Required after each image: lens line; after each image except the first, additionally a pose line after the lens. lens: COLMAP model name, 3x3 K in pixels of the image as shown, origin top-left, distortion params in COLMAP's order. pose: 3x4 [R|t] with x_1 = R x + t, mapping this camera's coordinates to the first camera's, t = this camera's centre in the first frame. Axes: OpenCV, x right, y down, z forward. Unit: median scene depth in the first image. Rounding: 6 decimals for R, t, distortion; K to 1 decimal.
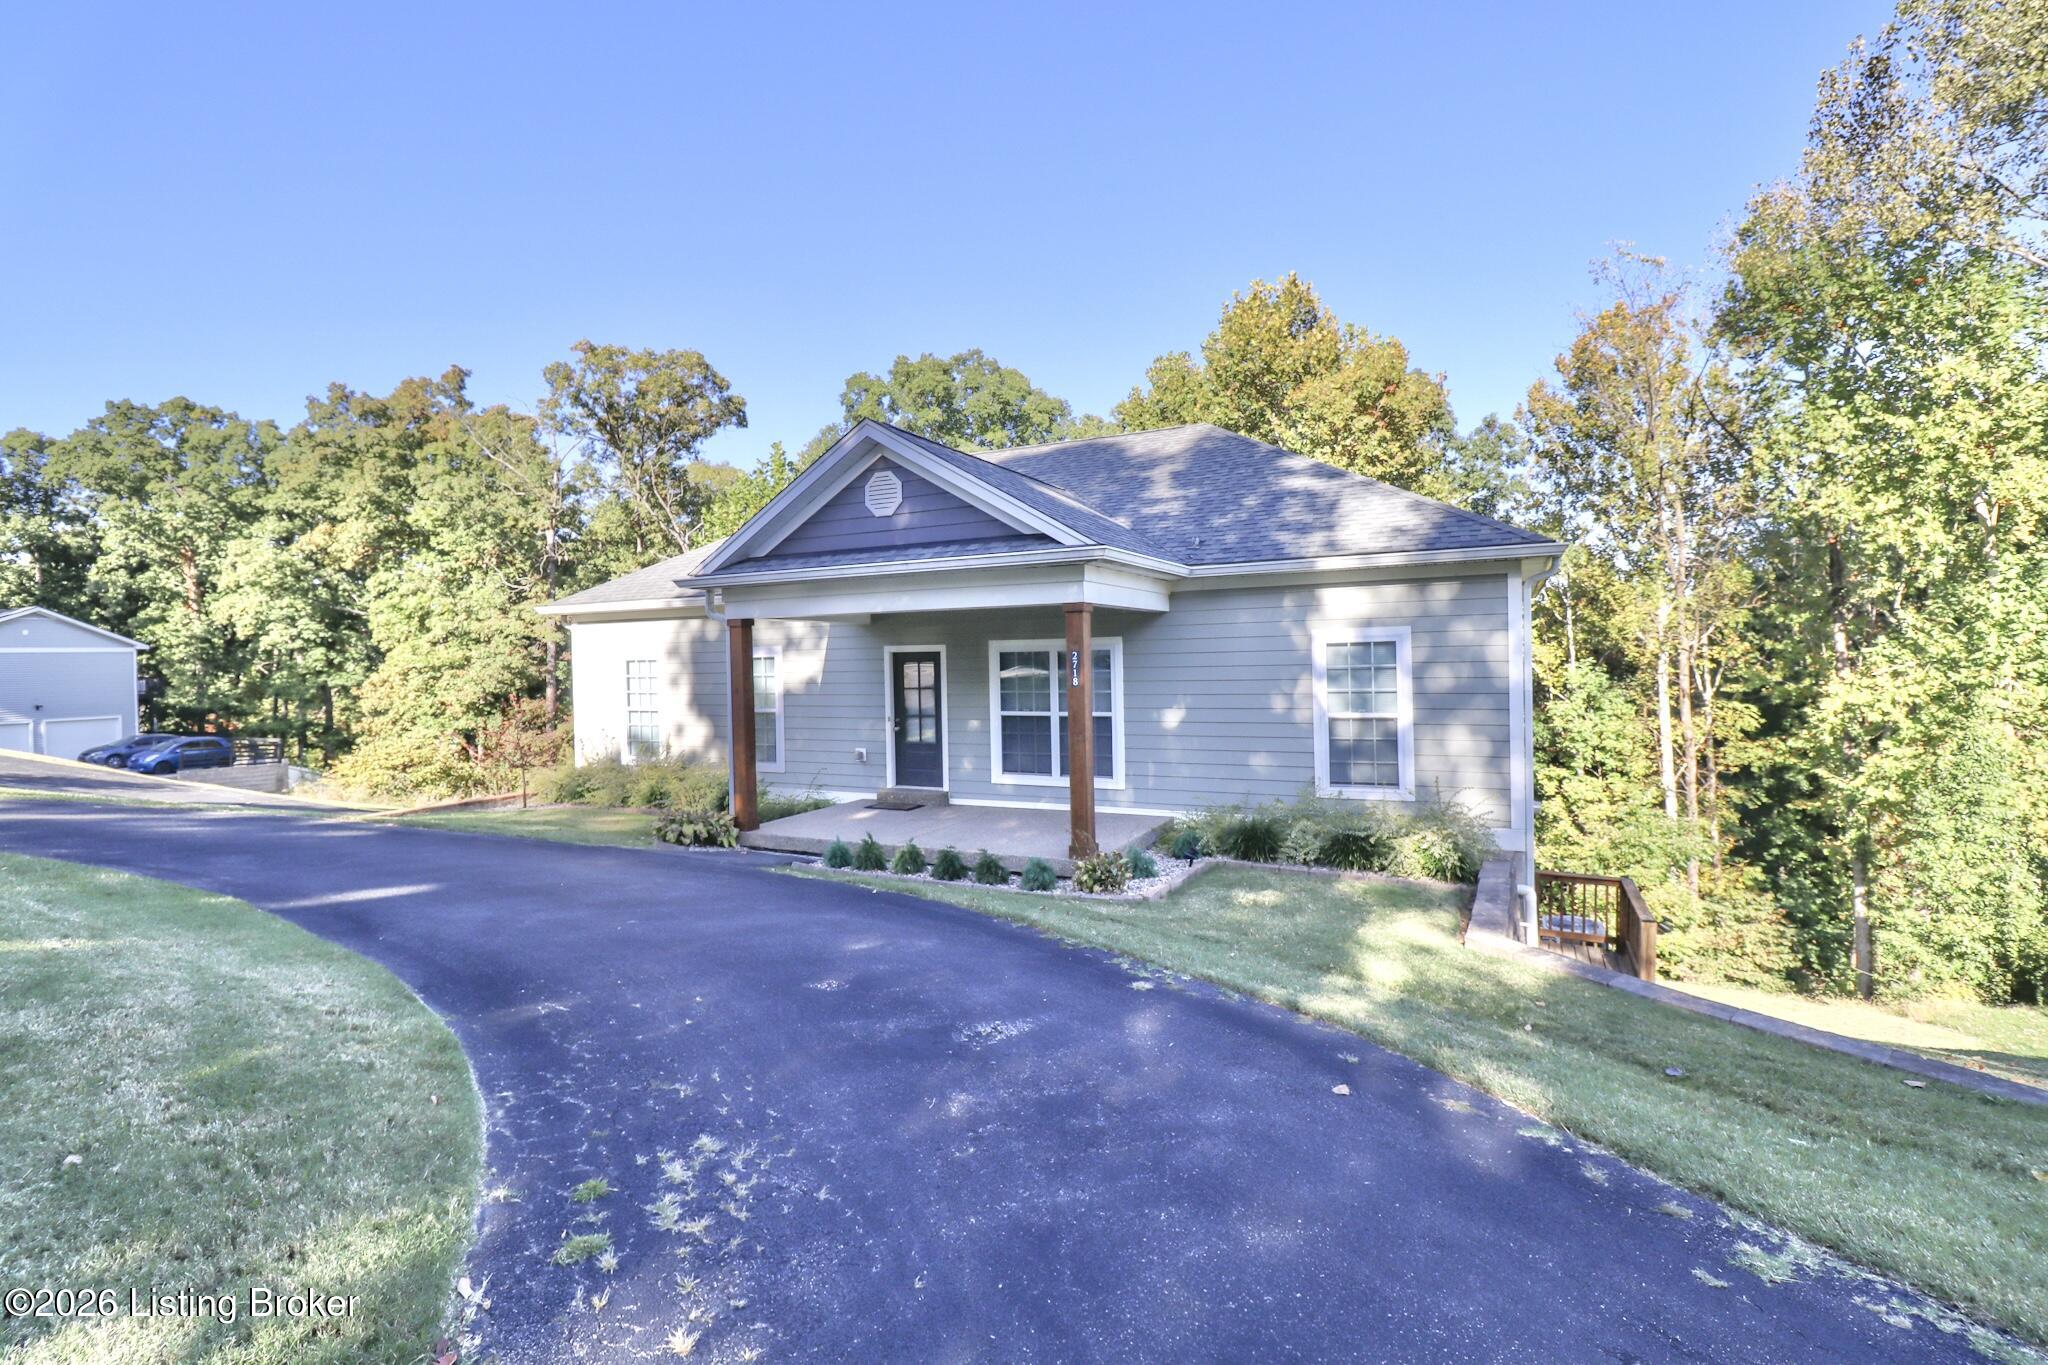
lens RADIAL K [[952.1, 0, 1012.7], [0, 952.1, 671.8], [0, 0, 1]] dist [-0.008200, -0.008350]
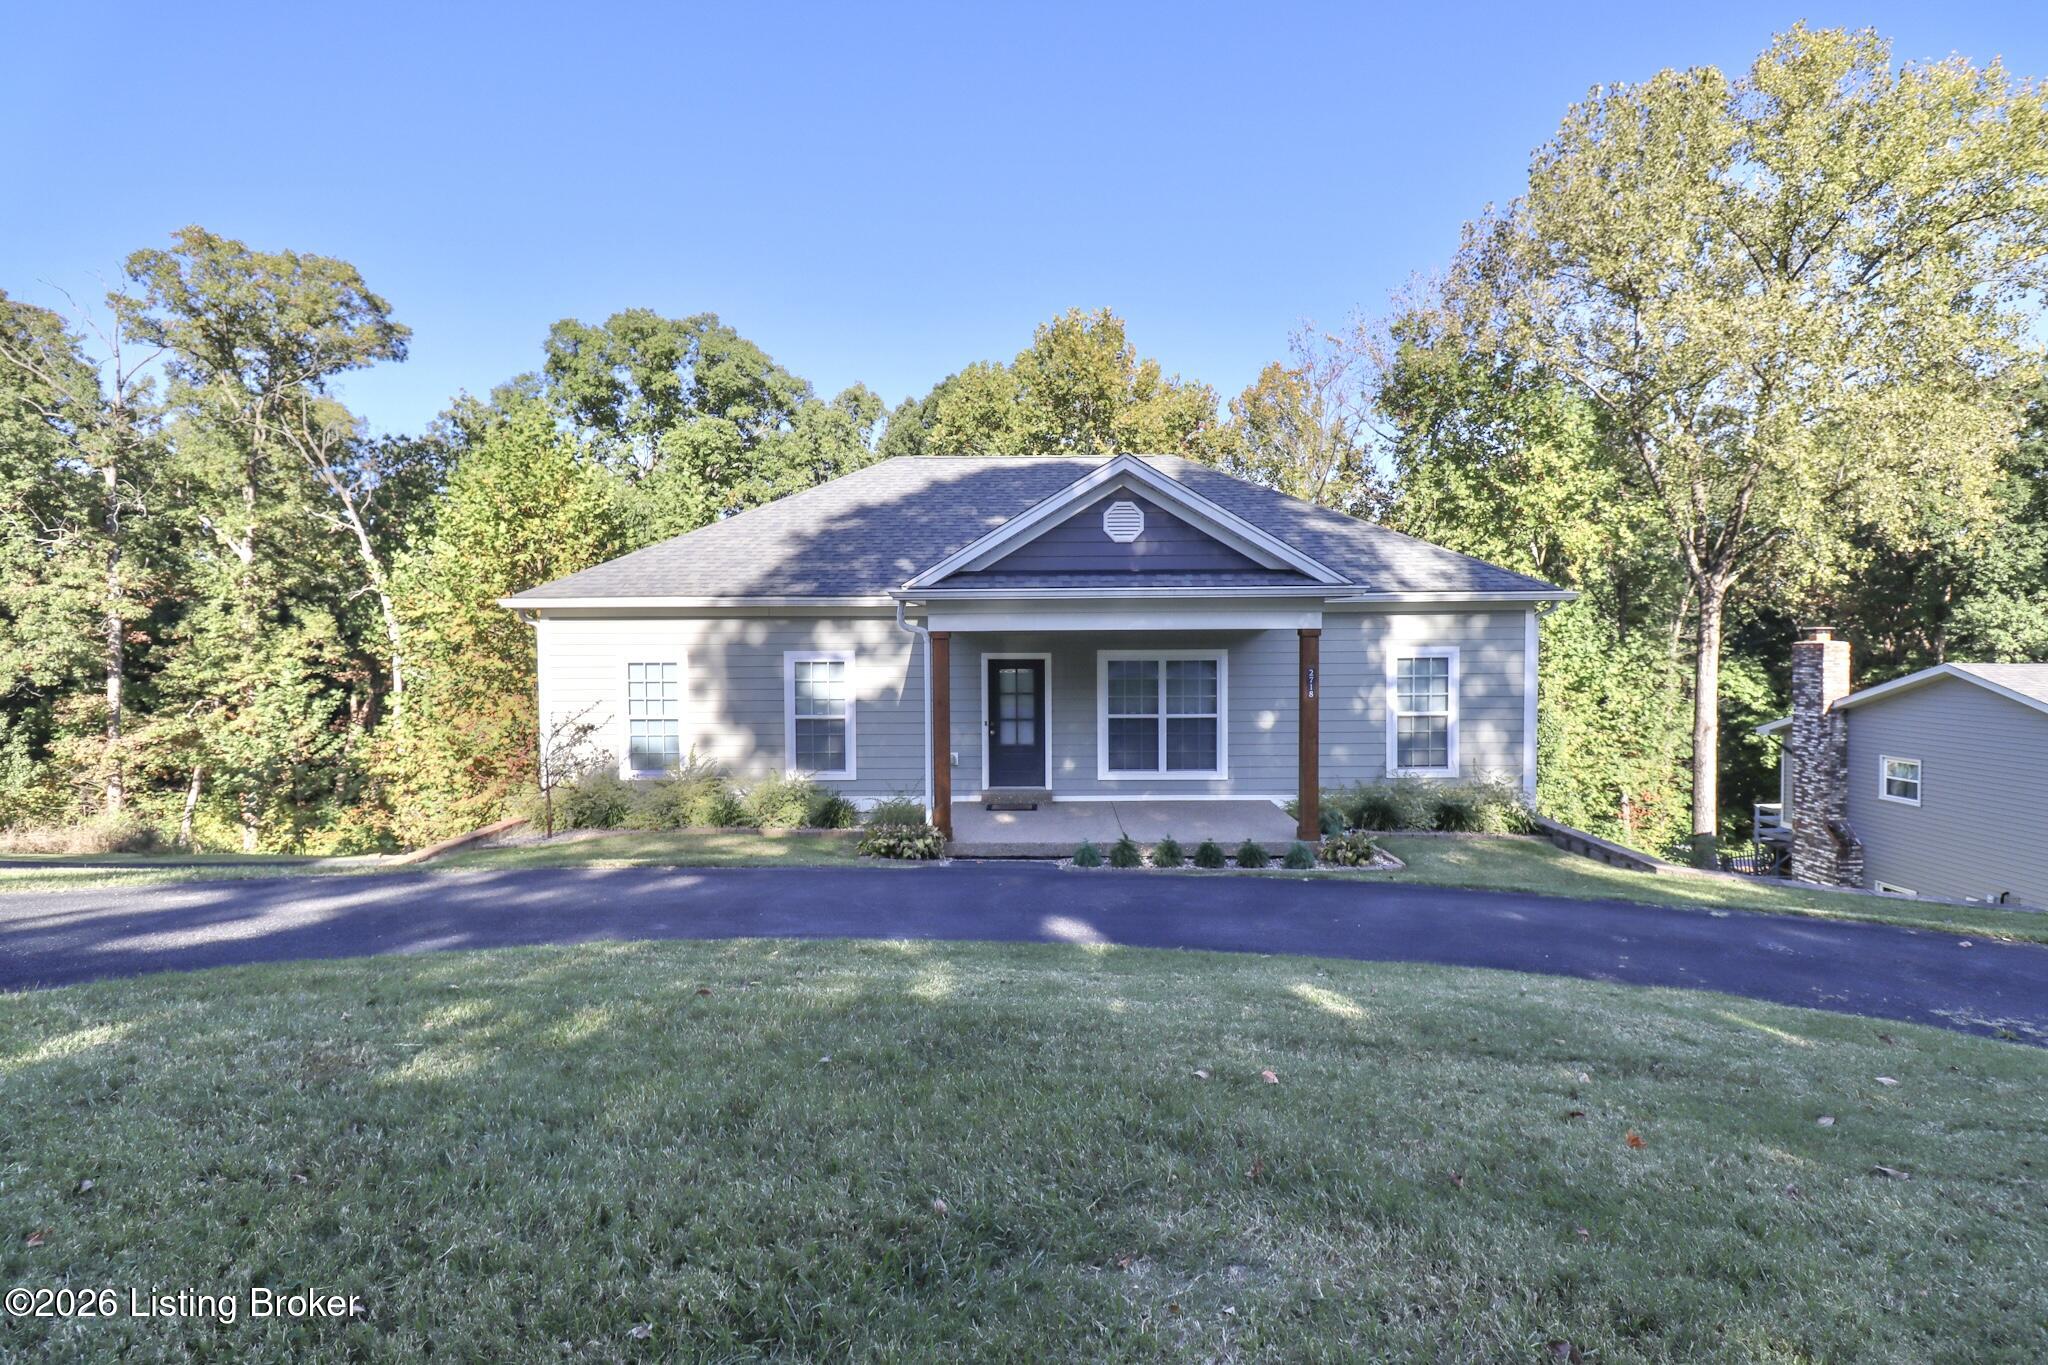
lens RADIAL K [[952.1, 0, 1019.9], [0, 952.1, 678.1], [0, 0, 1]] dist [-0.008200, -0.008350]
pose [[0.898661, -0.007779, 0.438576, -0.572204], [-0.005607, 0.999557, 0.029217, -0.031846], [-0.438609, -0.028715, 0.898219, 0.053994]]
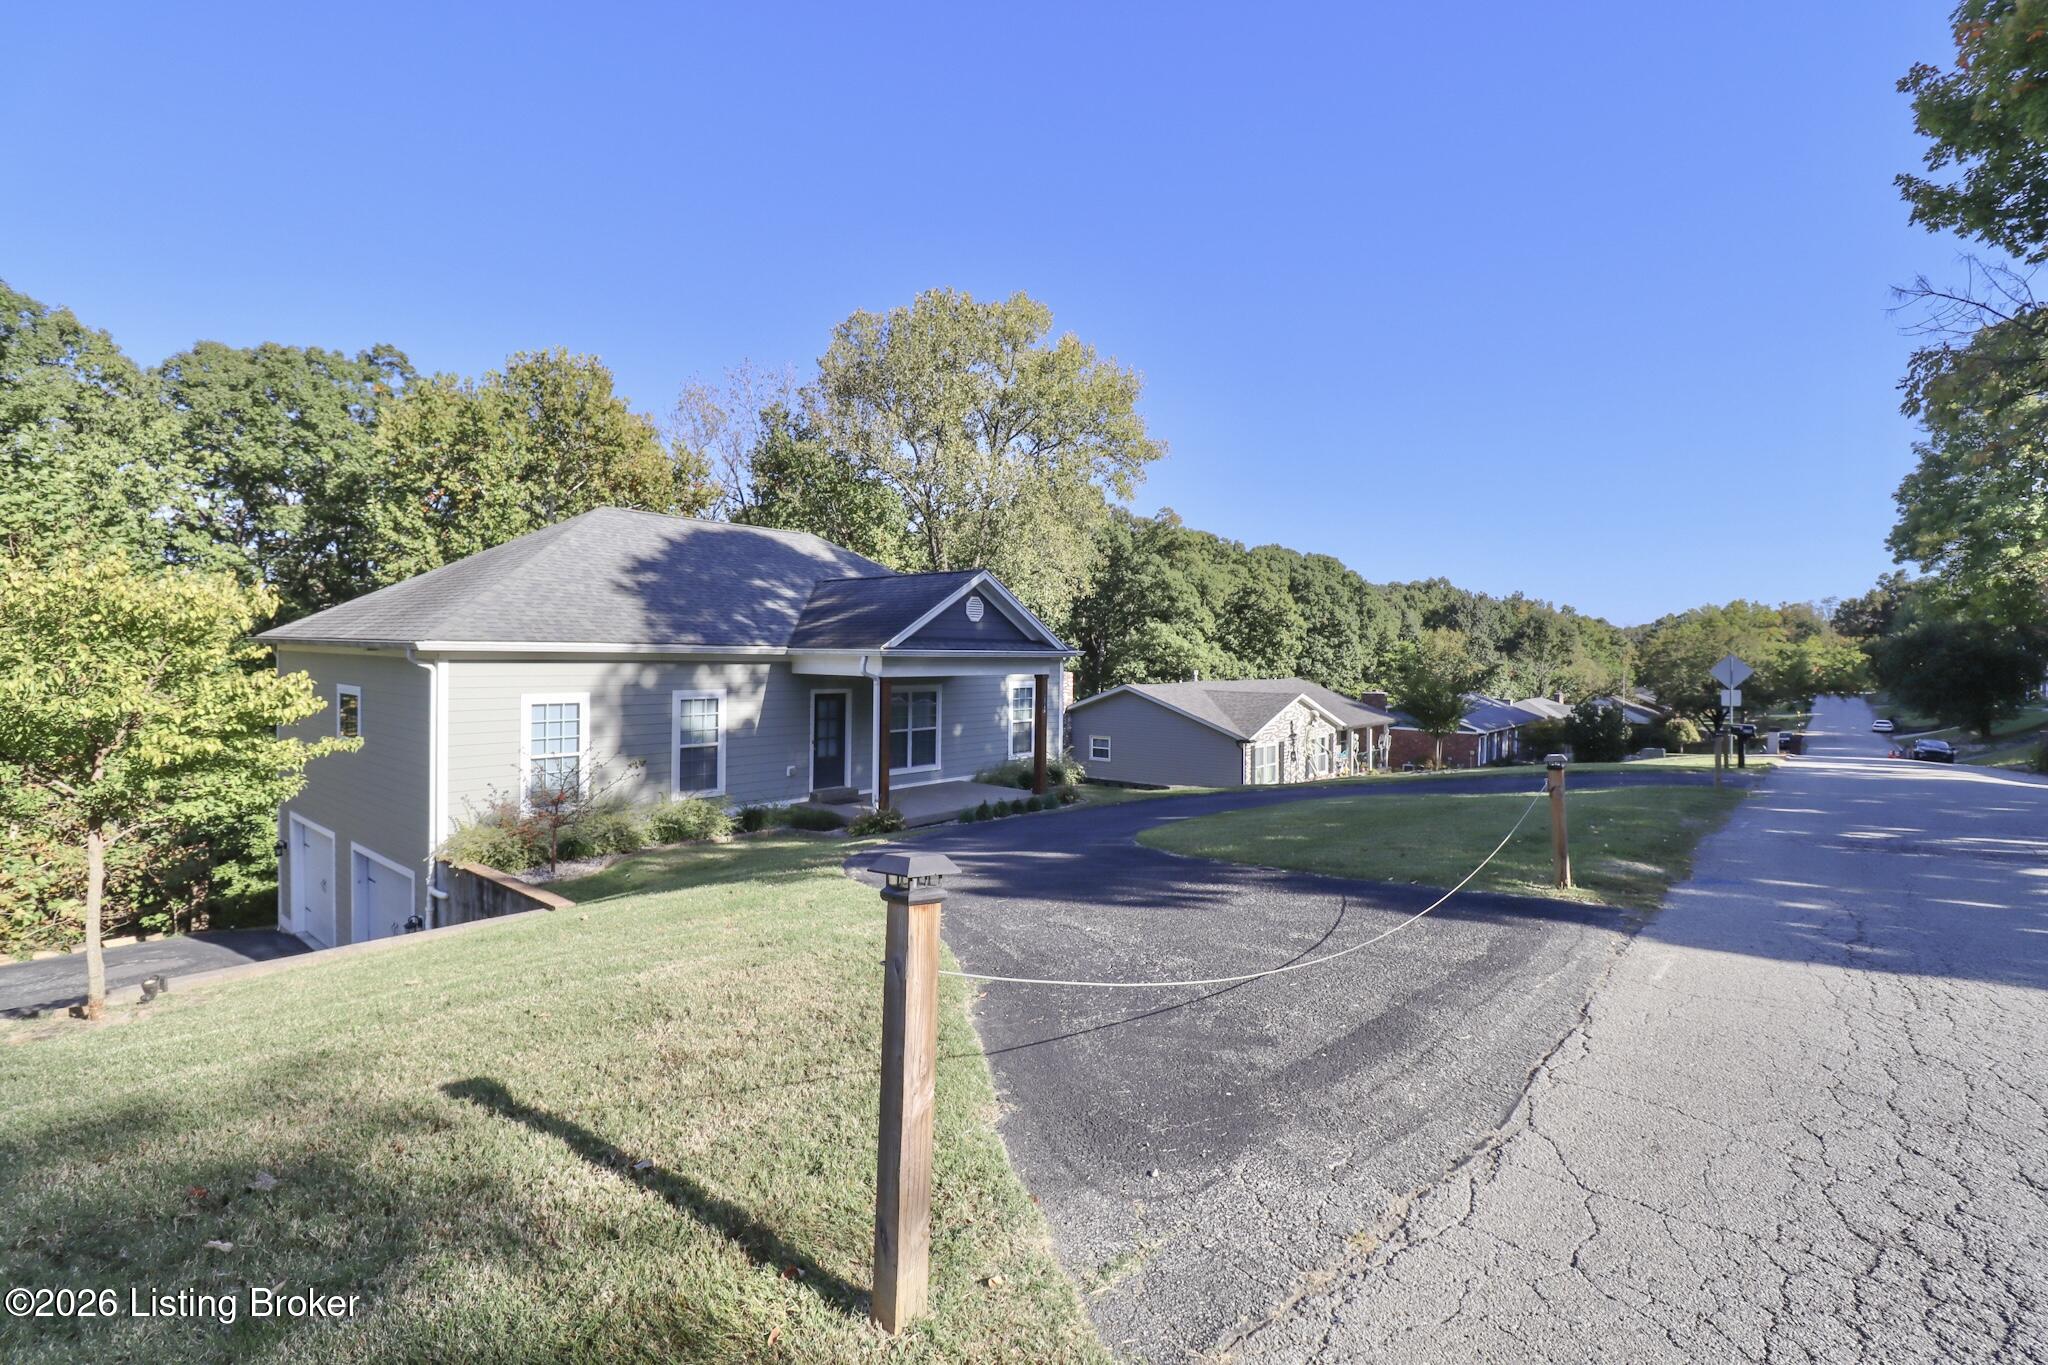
lens RADIAL K [[952.1, 0, 1039.0], [0, 952.1, 680.9], [0, 0, 1]] dist [-0.008200, -0.008350]
pose [[0.197015, -0.007847, 0.980369, -1.472871], [-0.003487, 0.999956, 0.008704, -0.055844], [-0.980394, -0.005134, 0.196979, 0.422285]]
